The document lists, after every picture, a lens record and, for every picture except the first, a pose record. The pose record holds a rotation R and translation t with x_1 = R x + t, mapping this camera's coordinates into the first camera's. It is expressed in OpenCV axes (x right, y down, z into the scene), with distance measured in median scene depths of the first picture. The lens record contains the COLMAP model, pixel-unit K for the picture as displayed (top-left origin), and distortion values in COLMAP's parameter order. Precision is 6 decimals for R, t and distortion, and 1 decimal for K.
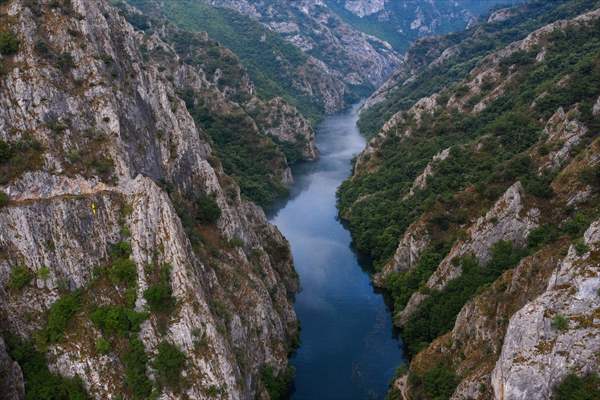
lens RADIAL K [[471.4, 0, 300.0], [0, 471.4, 200.0], [0, 0, 1]] dist [-0.007109, -0.002499]
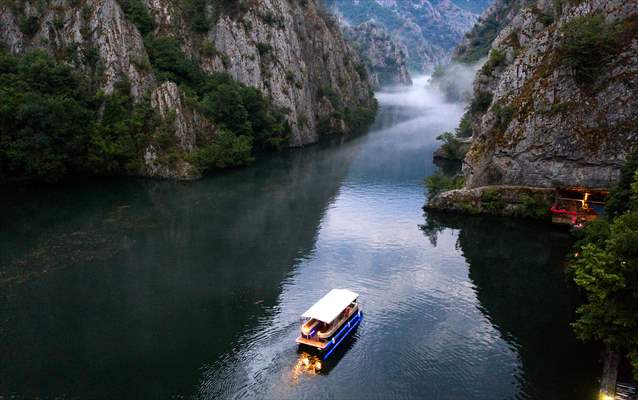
lens RADIAL K [[517.8, 0, 314.1], [0, 517.8, 225.3], [0, 0, 1]] dist [-0.001094, 0.001462]
pose [[0.986545, 0.021856, -0.162021, 0.083088], [-0.029440, 0.998573, -0.044555, 0.825337], [0.160816, 0.048725, 0.985781, -0.016681]]
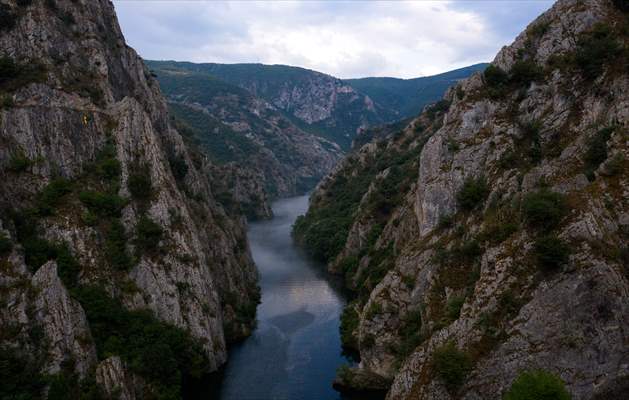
lens RADIAL K [[498.6, 0, 314.5], [0, 498.6, 200.0], [0, 0, 1]] dist [-0.011589, 0.003919]
pose [[0.991920, -0.018369, 0.125527, -0.024063], [0.050370, 0.965155, -0.256785, 0.558539], [-0.116436, 0.261033, 0.958282, -0.219033]]
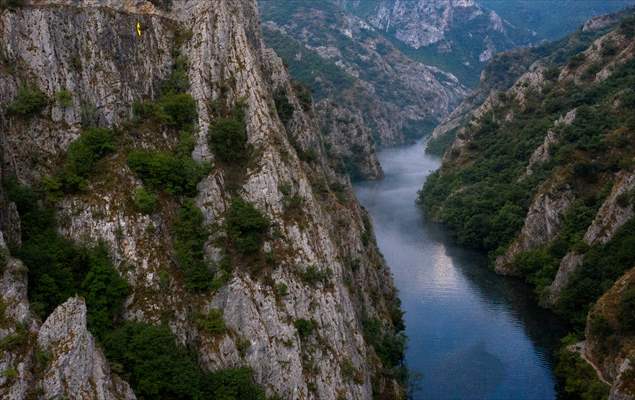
lens RADIAL K [[633.2, 0, 338.2], [0, 633.2, 143.9], [0, 0, 1]] dist [-0.018743, 0.020196]
pose [[0.999893, -0.007099, 0.012796, -0.149493], [0.010237, 0.964184, -0.265036, 0.433267], [-0.010456, 0.265139, 0.964154, 0.123915]]
